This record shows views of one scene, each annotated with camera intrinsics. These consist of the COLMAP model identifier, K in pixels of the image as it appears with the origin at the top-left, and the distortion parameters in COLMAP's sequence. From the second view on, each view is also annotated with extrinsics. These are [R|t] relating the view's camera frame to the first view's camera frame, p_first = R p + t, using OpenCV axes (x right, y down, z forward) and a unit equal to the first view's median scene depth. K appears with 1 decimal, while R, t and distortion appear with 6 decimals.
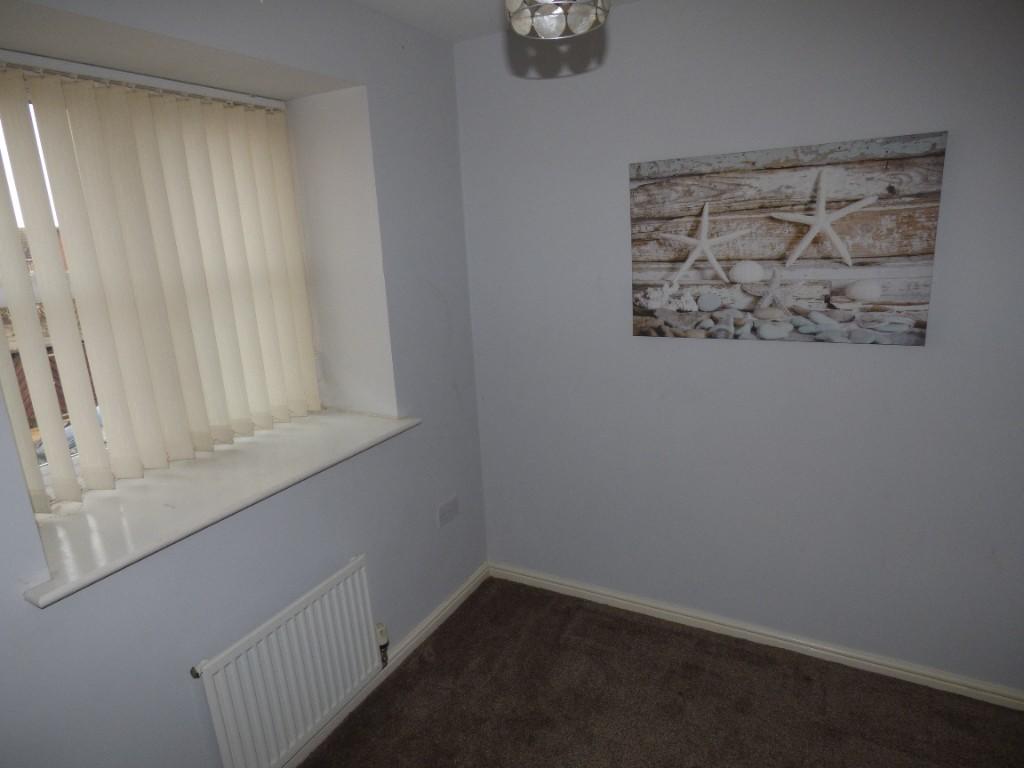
lens RADIAL K [[608.9, 0, 518.0], [0, 608.9, 385.4], [0, 0, 1]] dist [-0.004528, 0.005743]
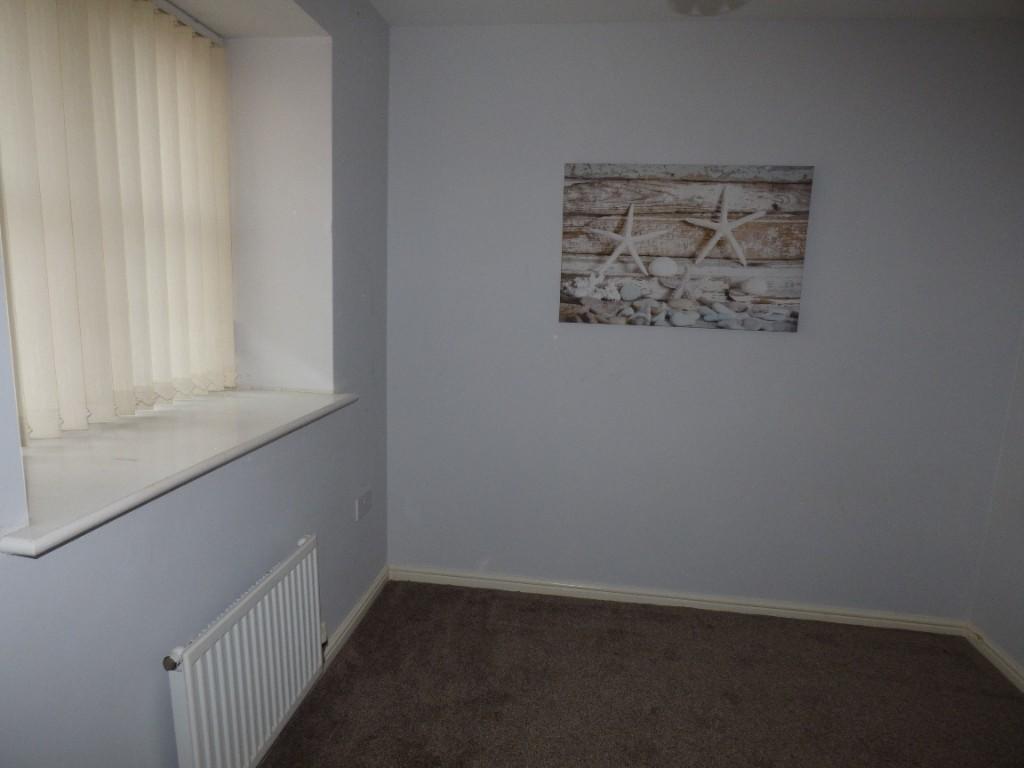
lens RADIAL K [[608.9, 0, 520.0], [0, 608.9, 381.1], [0, 0, 1]] dist [-0.004528, 0.005743]
pose [[0.931743, 0.024102, 0.362318, -0.297977], [0.007464, 0.996313, -0.085471, 0.129306], [-0.363042, 0.082341, 0.928127, 0.040709]]
